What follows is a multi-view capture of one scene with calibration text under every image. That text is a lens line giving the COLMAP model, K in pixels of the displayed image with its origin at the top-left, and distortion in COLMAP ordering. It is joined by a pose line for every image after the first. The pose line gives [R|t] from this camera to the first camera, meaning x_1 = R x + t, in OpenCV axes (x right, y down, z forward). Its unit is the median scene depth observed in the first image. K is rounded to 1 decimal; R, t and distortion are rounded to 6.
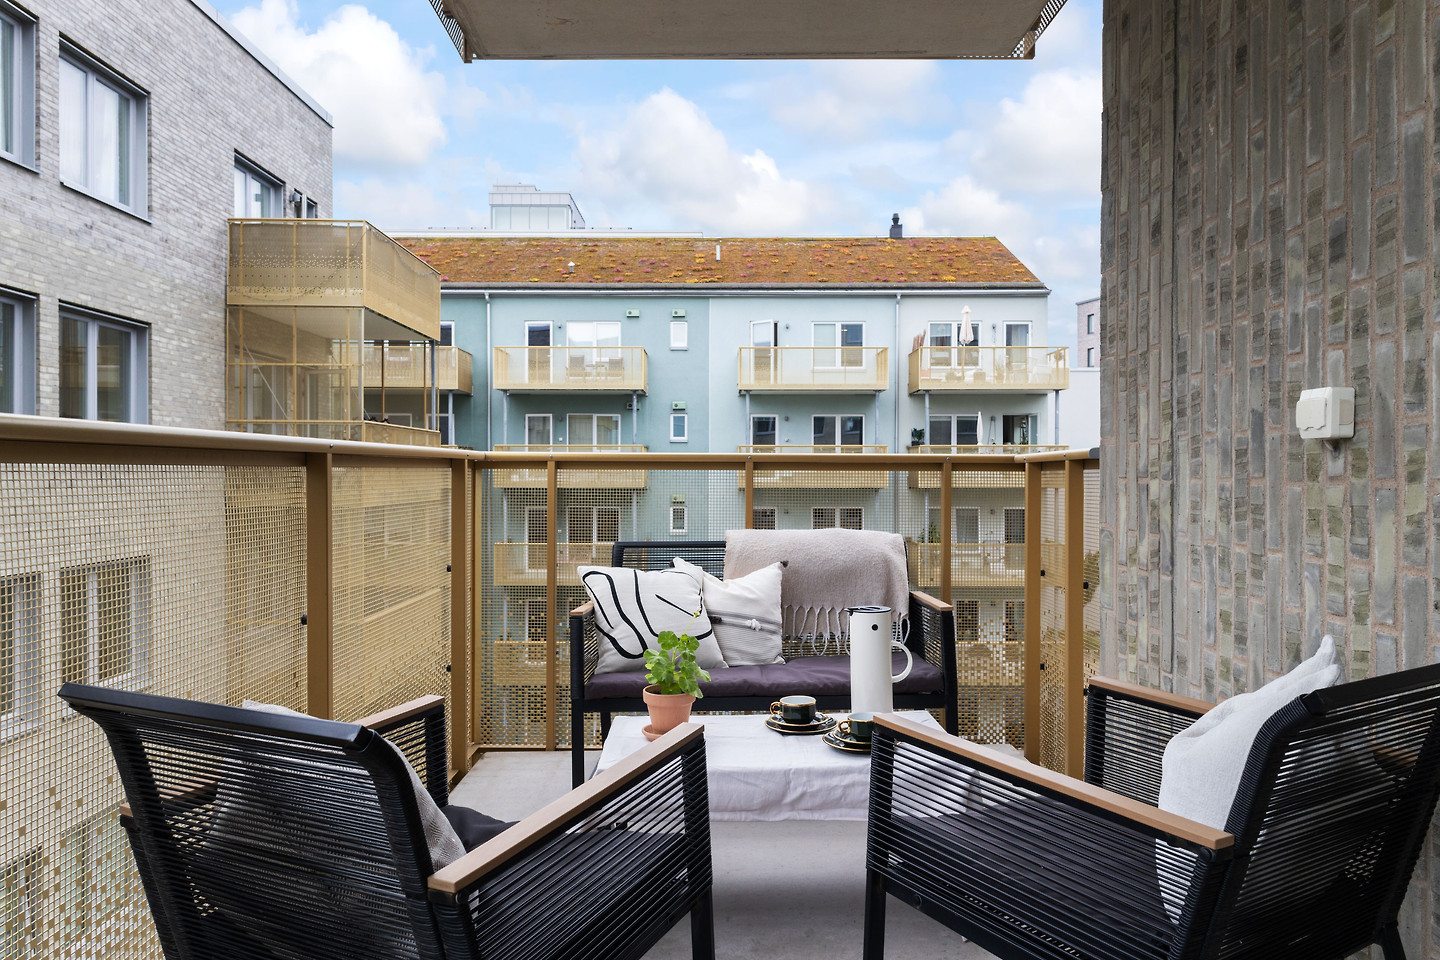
lens RADIAL K [[989.6, 0, 720.0], [0, 989.6, 480.0], [0, 0, 1]] dist [0.057609, -0.088800]
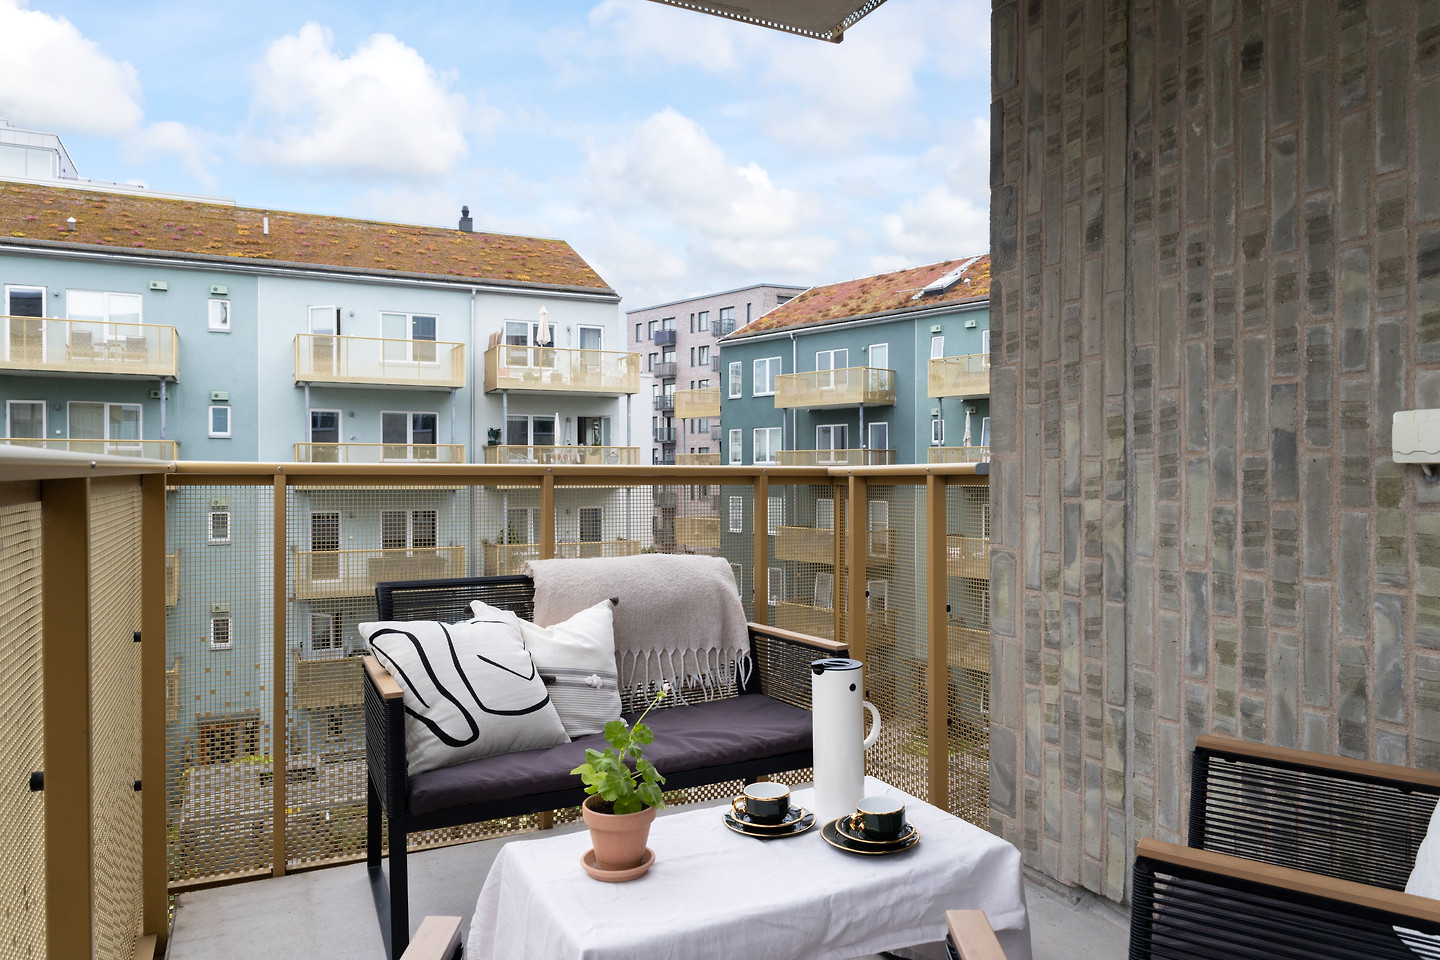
lens RADIAL K [[986.7, 0, 720.0], [0, 986.7, 480.0], [0, 0, 1]] dist [0.005419, -0.001130]
pose [[0.899552, -0.003672, 0.436798, -0.220130], [0.003183, 0.999993, 0.001850, -0.016364], [-0.436802, -0.000274, 0.899558, 0.246281]]
